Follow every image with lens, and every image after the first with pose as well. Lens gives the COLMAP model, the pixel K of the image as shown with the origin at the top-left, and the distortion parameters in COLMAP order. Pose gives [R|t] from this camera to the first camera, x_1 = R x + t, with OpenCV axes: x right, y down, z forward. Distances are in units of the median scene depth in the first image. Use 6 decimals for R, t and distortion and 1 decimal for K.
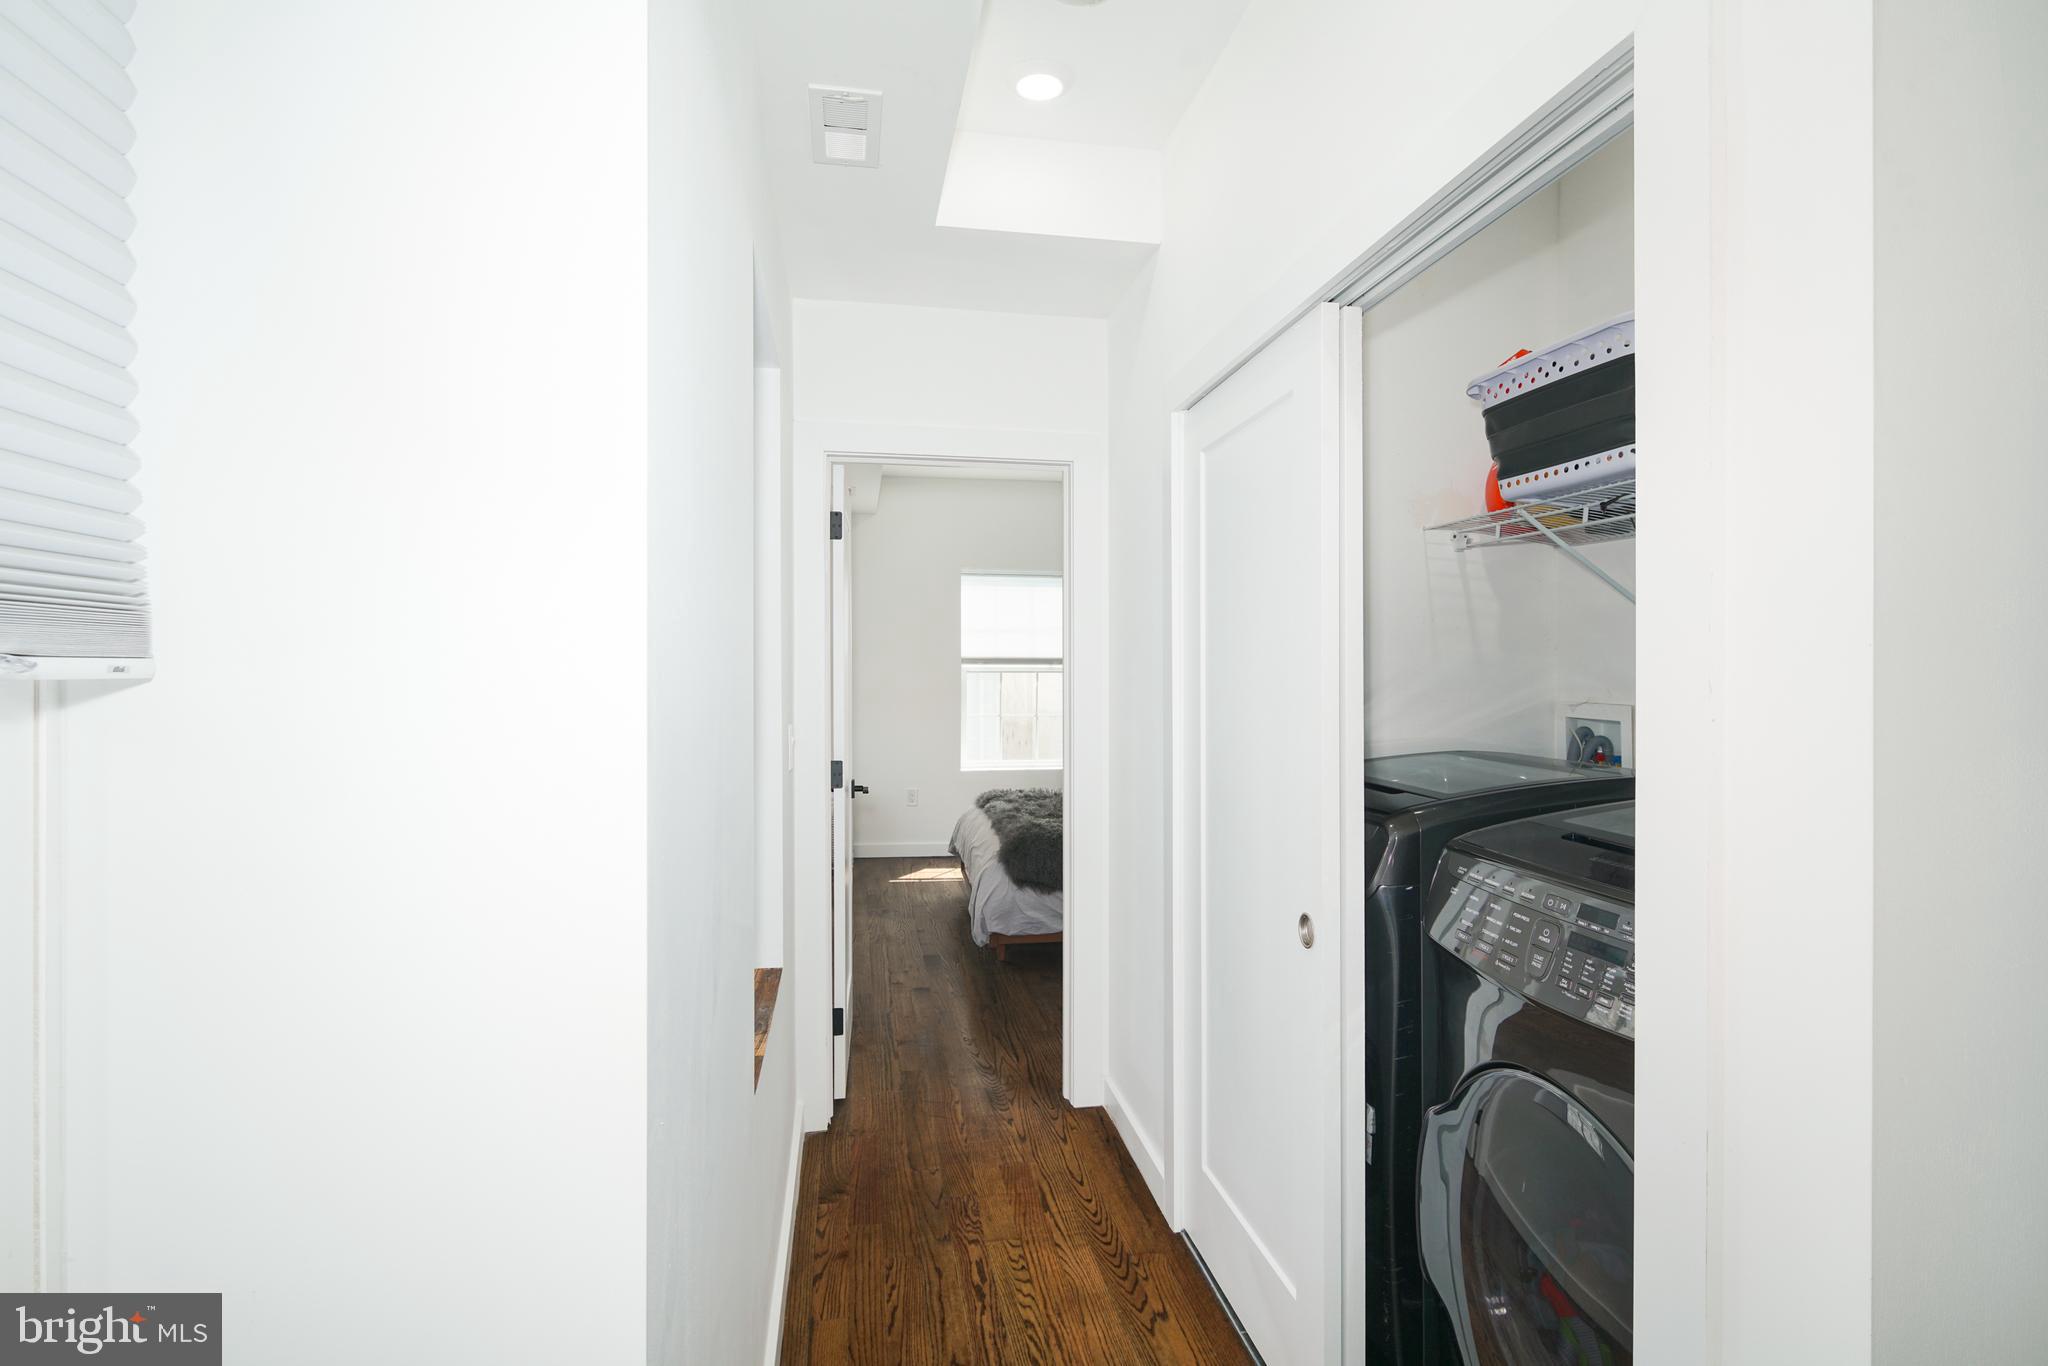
lens RADIAL K [[1022.4, 0, 1013.9], [0, 1022.4, 684.3], [0, 0, 1]] dist [-0.001175, -0.000639]
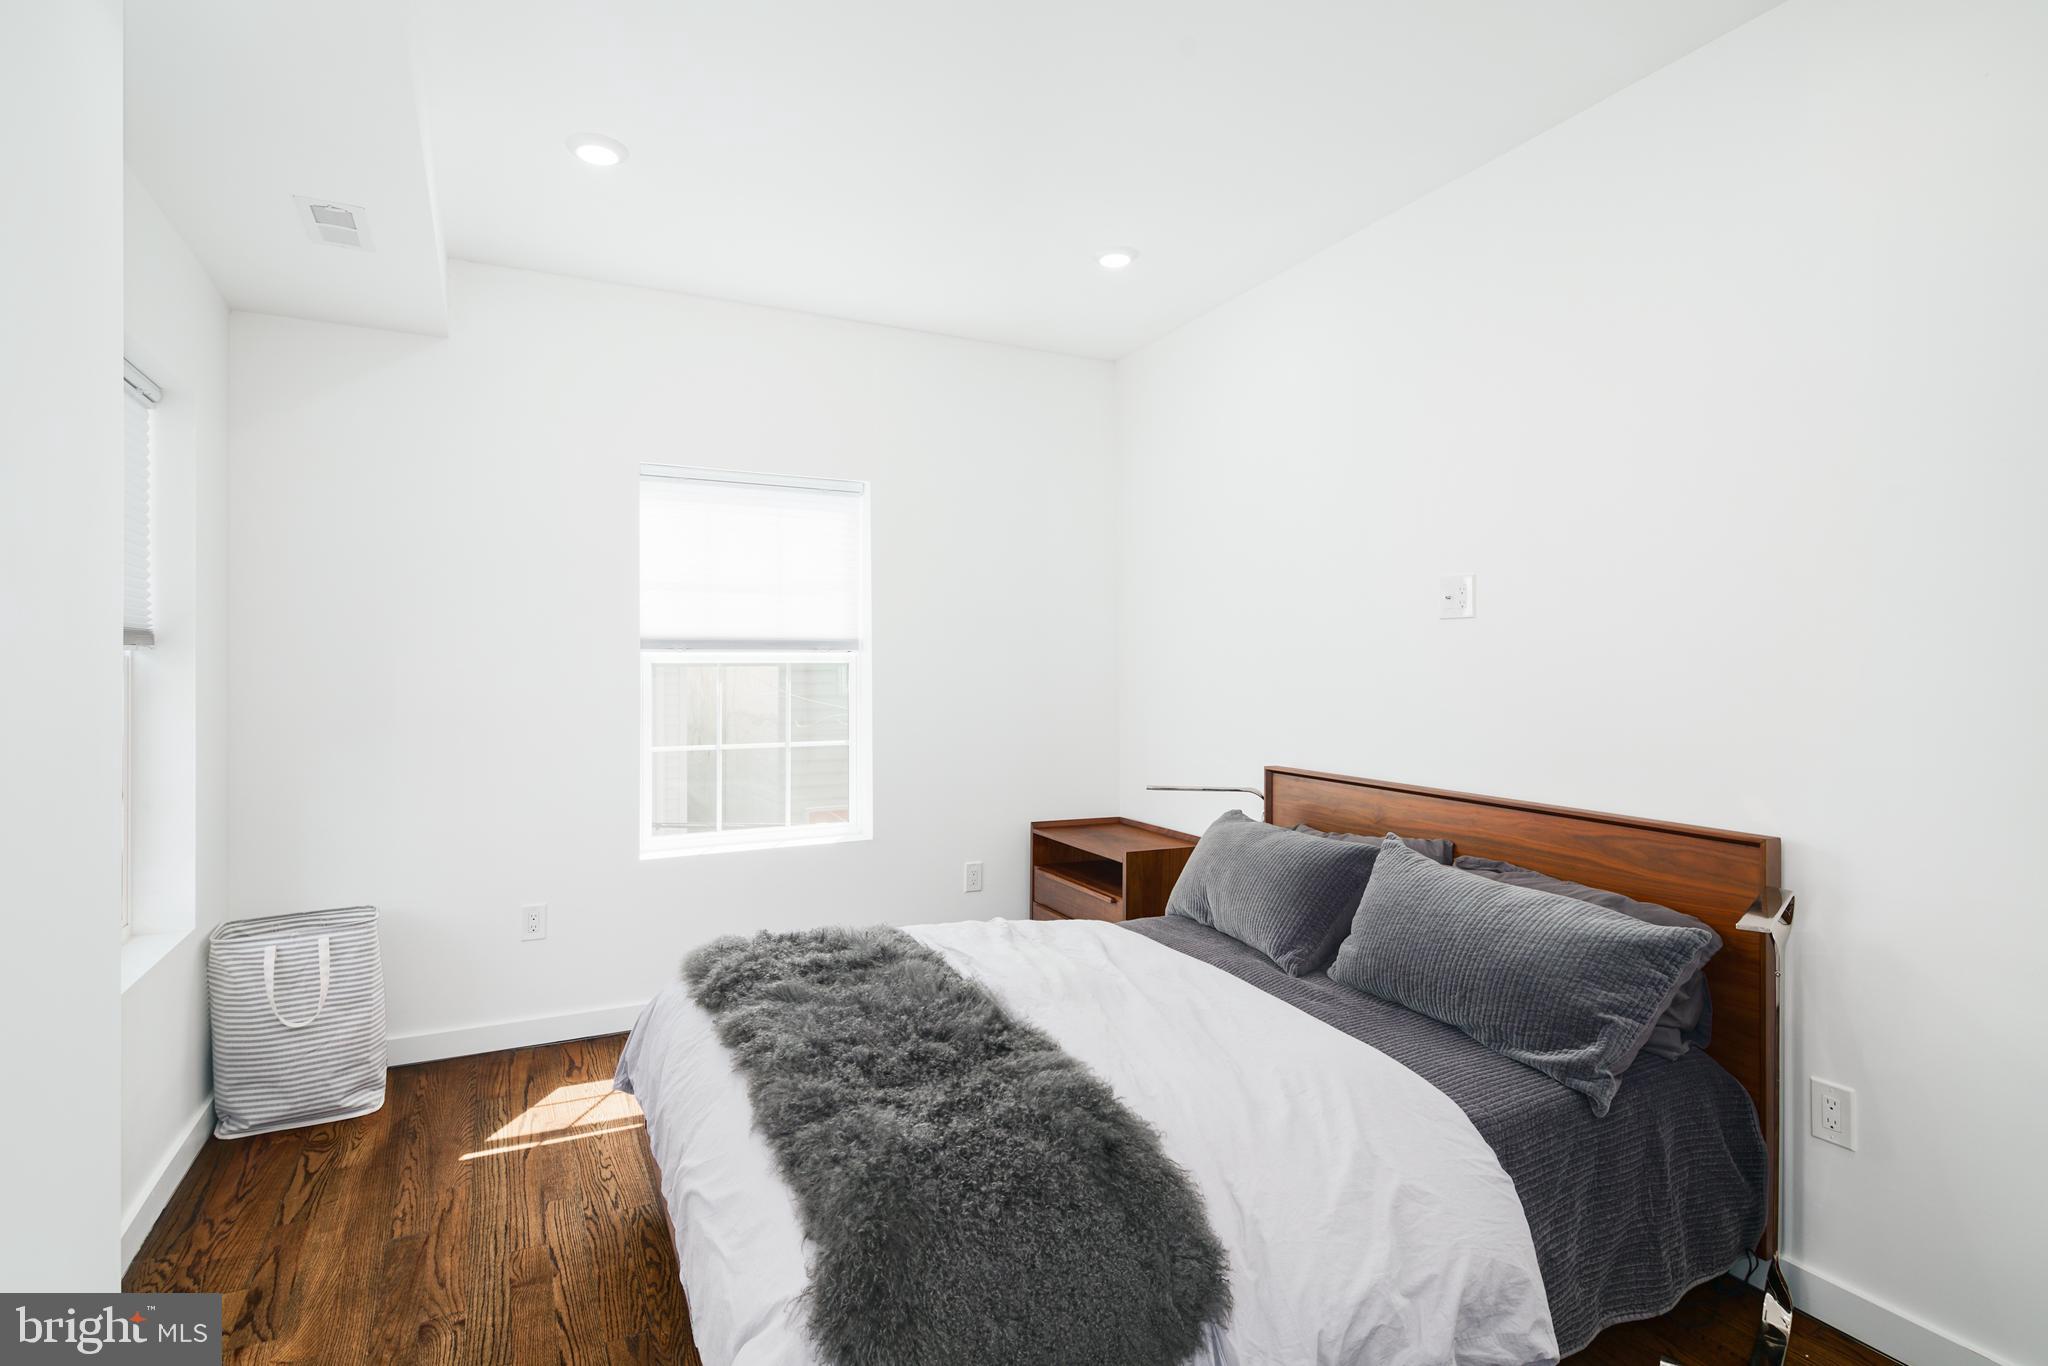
lens RADIAL K [[1022.4, 0, 1013.9], [0, 1022.4, 684.3], [0, 0, 1]] dist [-0.001175, -0.000639]
pose [[0.951353, 0.002790, 0.308090, -0.033115], [-0.001753, 0.999992, -0.003643, -0.000852], [-0.308098, 0.002926, 0.951350, 0.482276]]
